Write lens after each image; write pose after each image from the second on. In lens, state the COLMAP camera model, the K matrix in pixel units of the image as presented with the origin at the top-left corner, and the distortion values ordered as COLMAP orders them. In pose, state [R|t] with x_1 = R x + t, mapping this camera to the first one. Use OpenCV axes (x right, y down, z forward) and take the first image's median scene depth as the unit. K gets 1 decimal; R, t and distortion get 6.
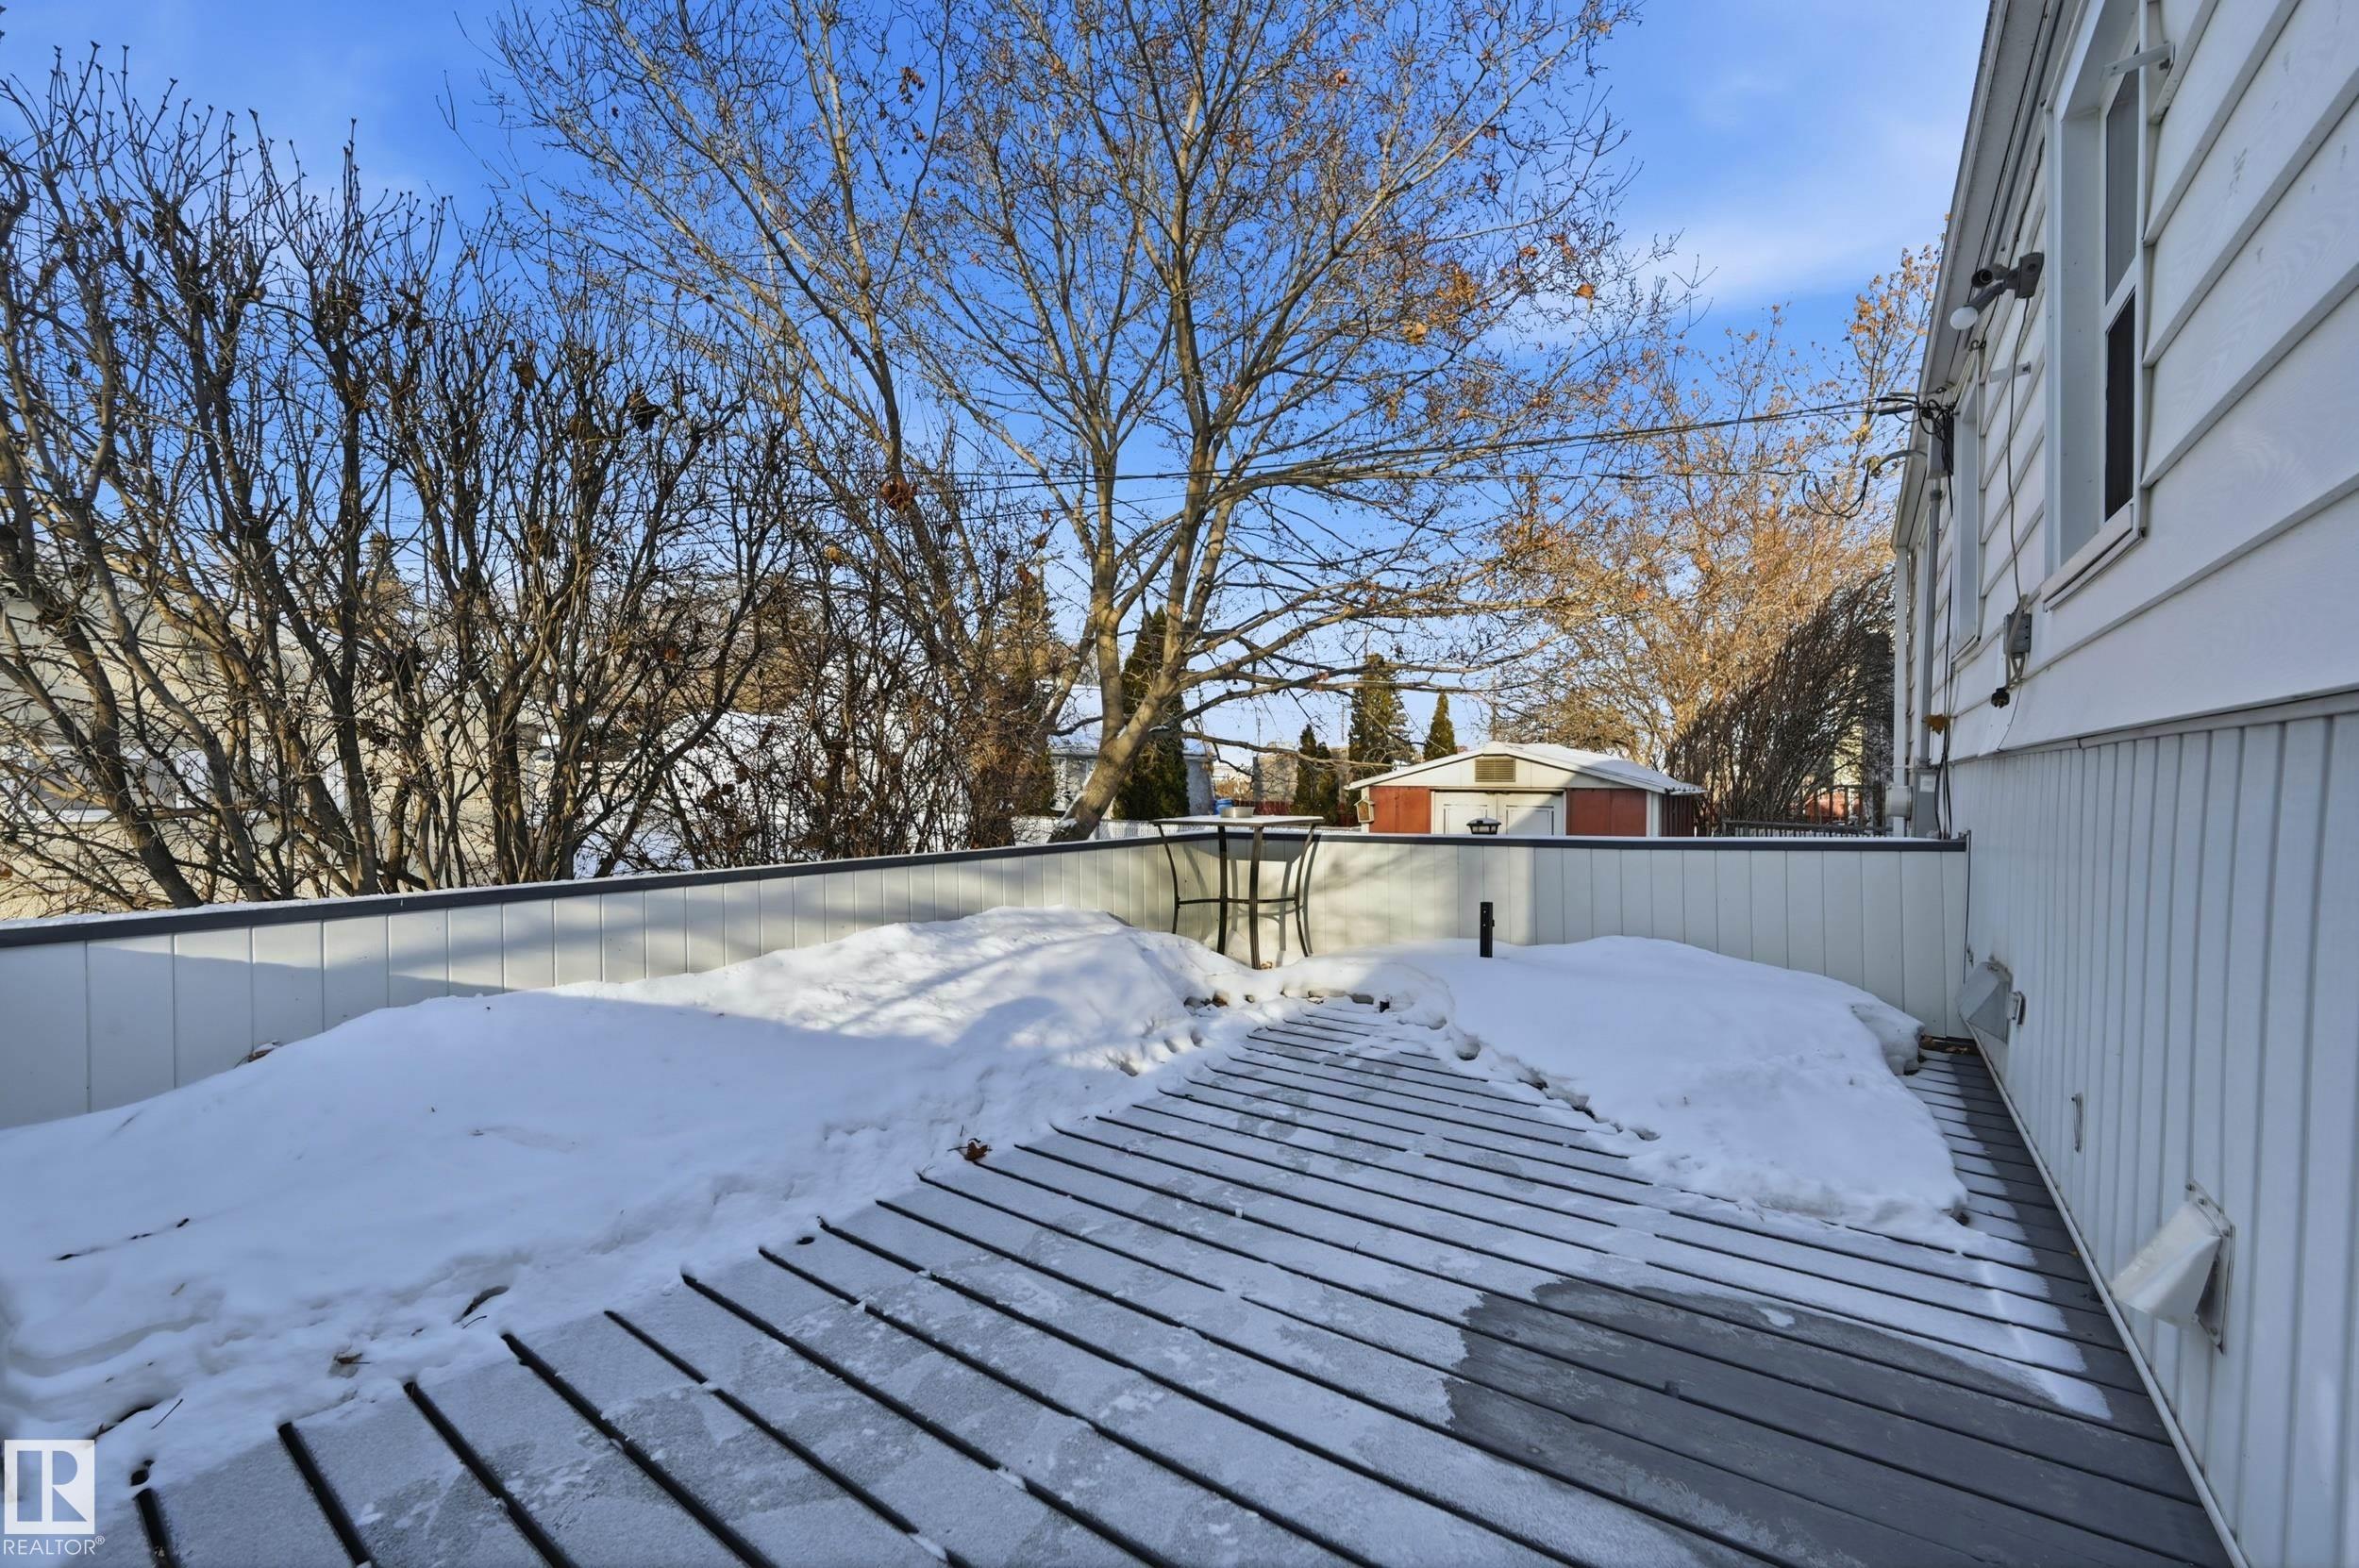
lens RADIAL K [[963.6, 0, 1175.0], [0, 963.6, 751.7], [0, 0, 1]] dist [-0.002721, -0.000353]
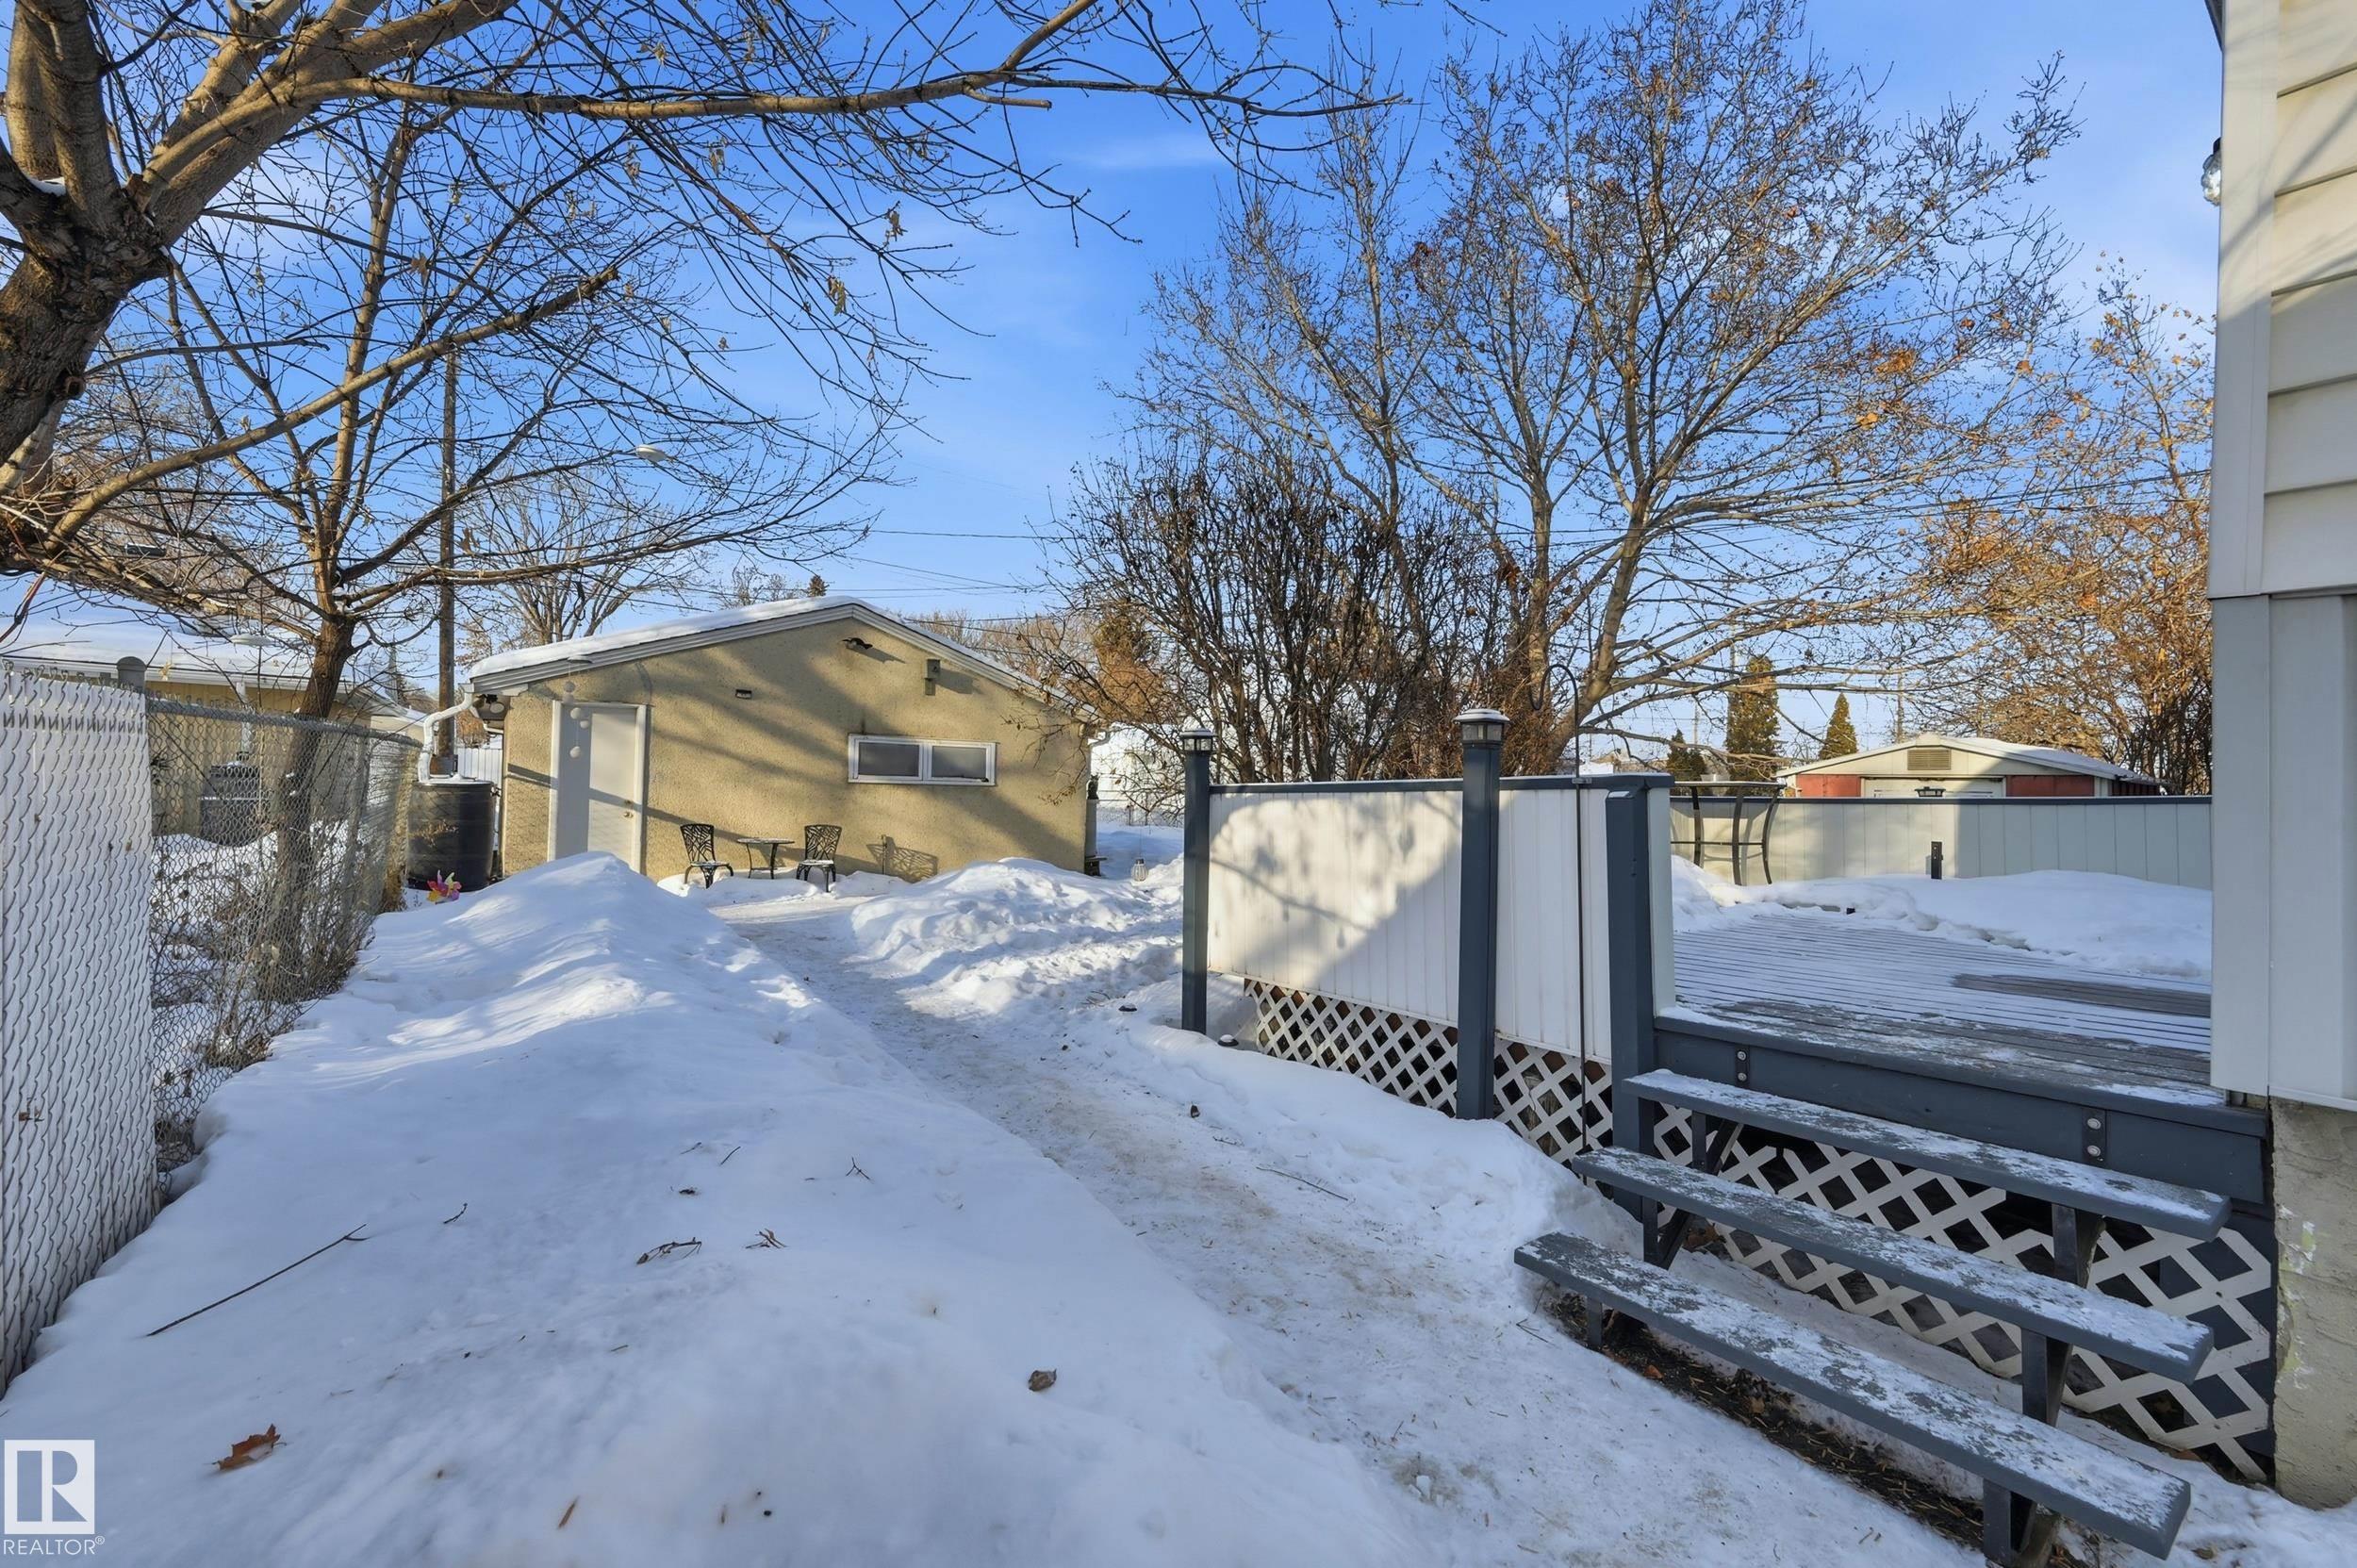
lens RADIAL K [[962.9, 0, 1174.0], [0, 962.9, 751.7], [0, 0, 1]] dist [-0.002721, -0.000353]
pose [[0.947216, 0.002864, -0.320584, -0.115771], [-0.006566, 0.999924, -0.010466, 0.022071], [0.320529, 0.012018, 0.947162, -0.280094]]
